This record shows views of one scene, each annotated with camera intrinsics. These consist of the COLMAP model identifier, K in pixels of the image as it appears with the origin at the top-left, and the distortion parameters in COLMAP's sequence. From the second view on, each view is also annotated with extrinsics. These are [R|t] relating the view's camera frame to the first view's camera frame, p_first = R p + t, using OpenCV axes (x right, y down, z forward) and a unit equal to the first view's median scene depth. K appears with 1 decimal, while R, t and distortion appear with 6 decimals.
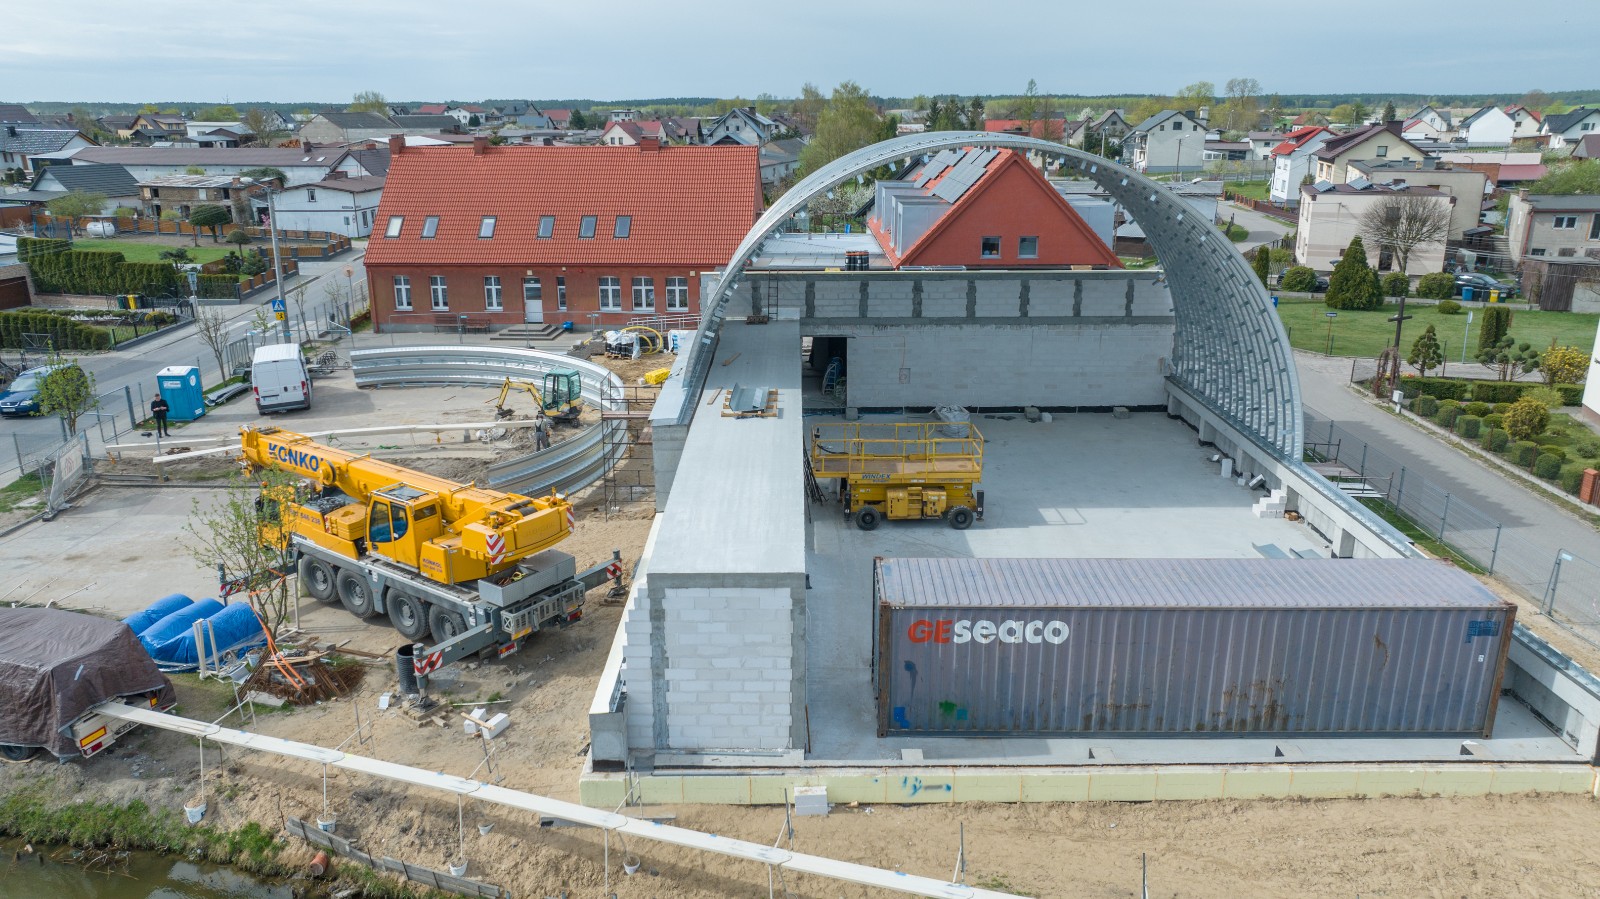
lens RADIAL K [[1119.0, 0, 795.0], [0, 1119.0, 453.7], [0, 0, 1]] dist [-0.027783, 0.031912]
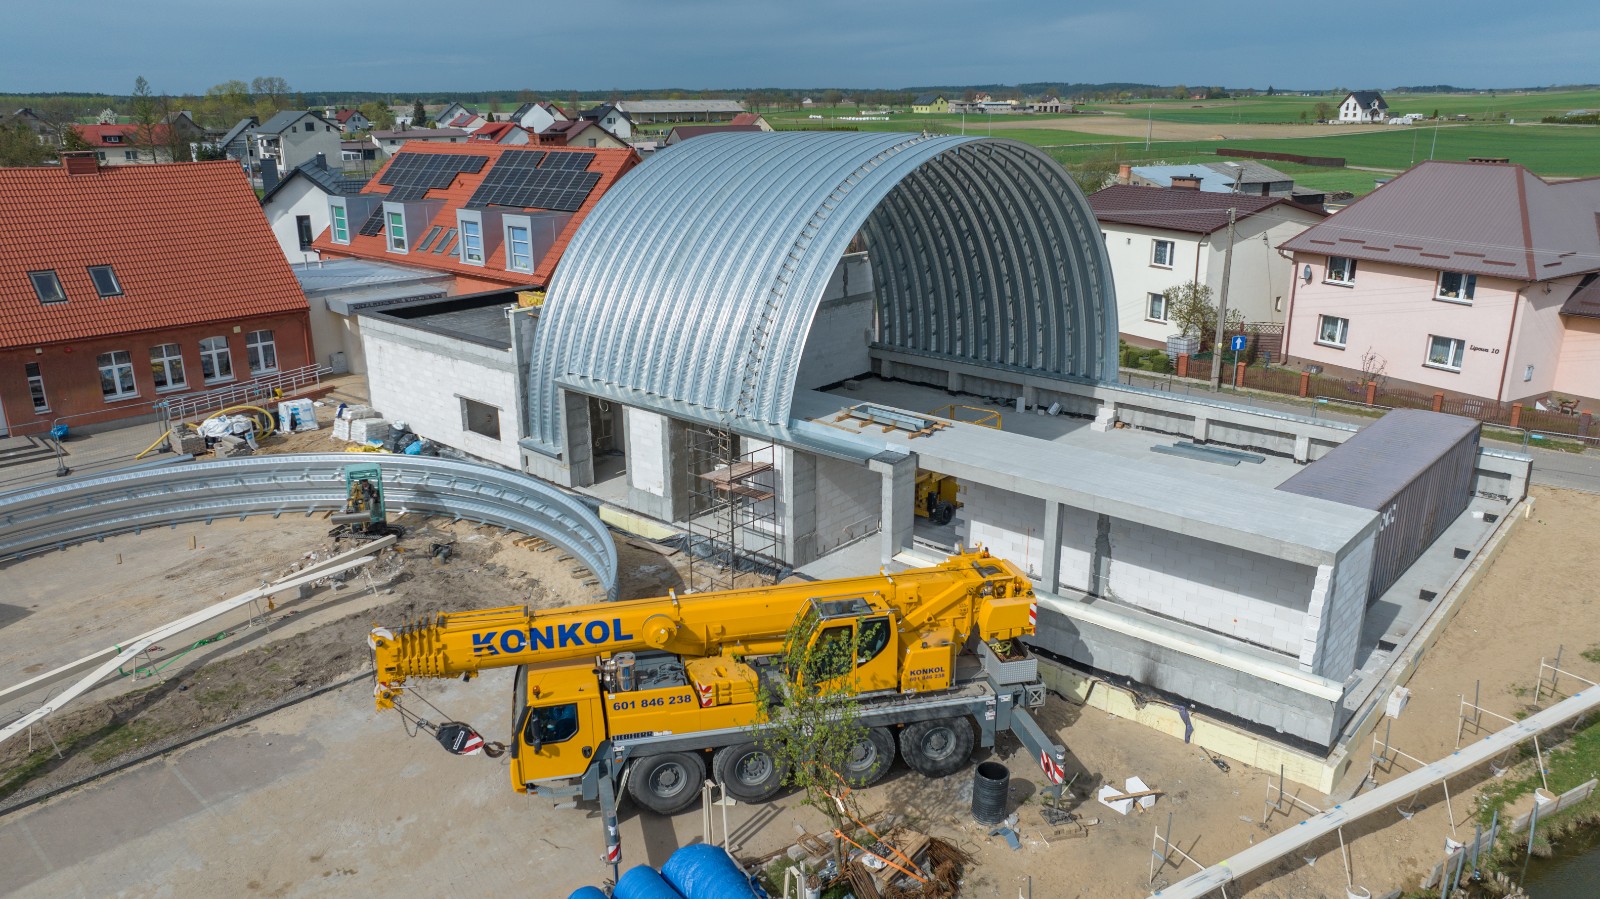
lens RADIAL K [[1119.0, 0, 794.6], [0, 1119.0, 449.5], [0, 0, 1]] dist [-0.027783, 0.031912]
pose [[0.671798, -0.224832, 0.705789, -0.498502], [0.226511, 0.969535, 0.093247, -0.084347], [-0.705252, 0.097226, 0.702259, 0.258642]]
